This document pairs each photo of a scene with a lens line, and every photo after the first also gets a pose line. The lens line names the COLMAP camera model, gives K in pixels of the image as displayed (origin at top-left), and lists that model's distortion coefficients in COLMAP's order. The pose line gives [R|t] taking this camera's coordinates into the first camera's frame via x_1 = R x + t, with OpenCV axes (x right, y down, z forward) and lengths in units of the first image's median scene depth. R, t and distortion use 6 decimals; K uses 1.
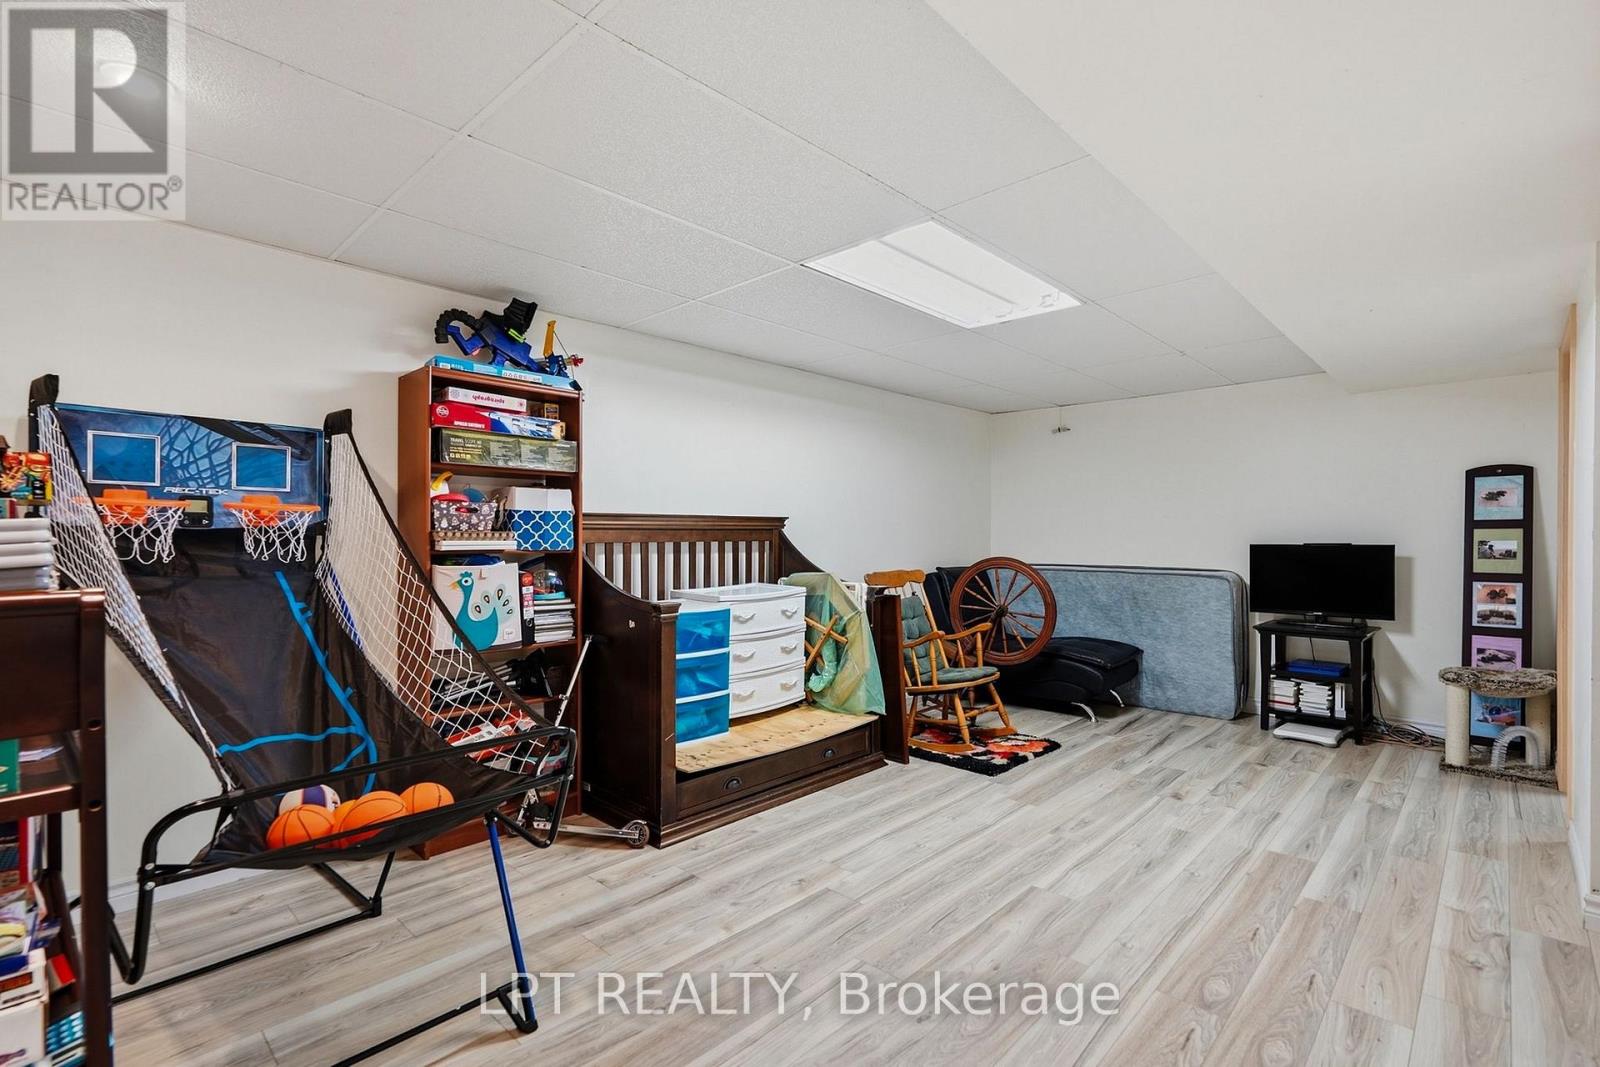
lens RADIAL K [[738.5, 0, 799.2], [0, 738.5, 536.0], [0, 0, 1]] dist [0.000736, 0.000919]
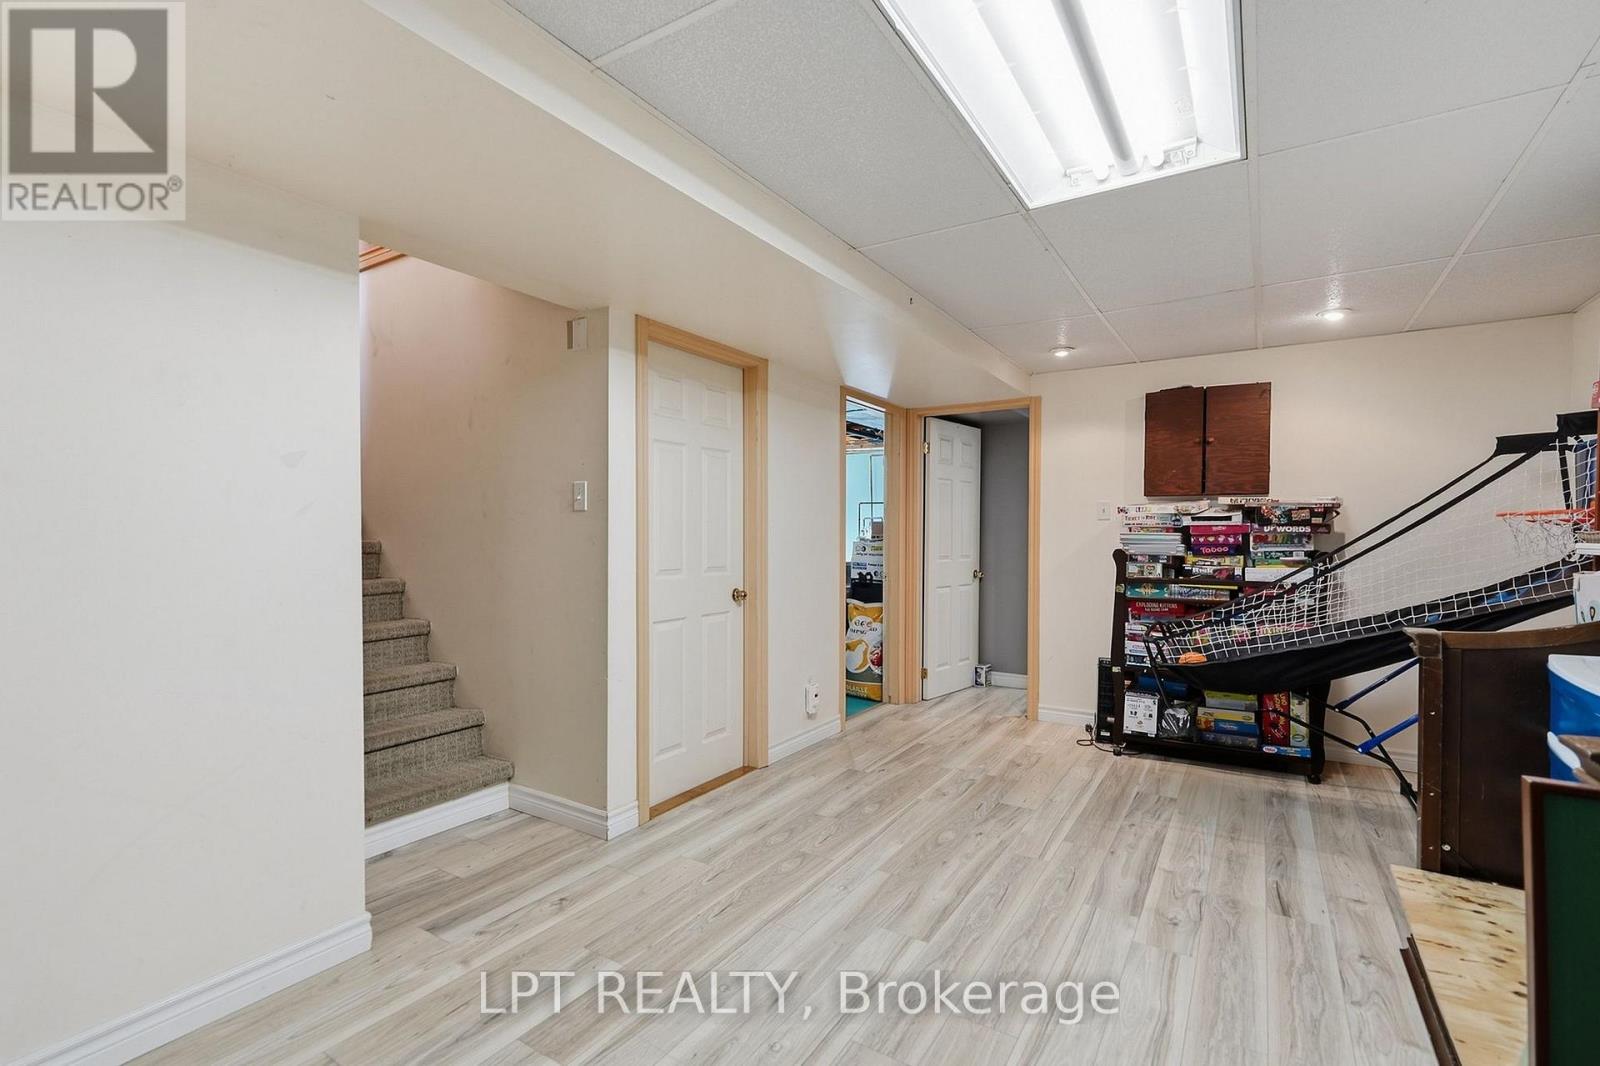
lens RADIAL K [[738.5, 0, 799.6], [0, 738.5, 535.3], [0, 0, 1]] dist [0.000736, 0.000919]
pose [[-0.980319, -0.002998, -0.197399, 0.703376], [-0.002814, 0.999995, -0.001211, 0.000628], [0.197402, -0.000632, -0.980322, 2.015835]]
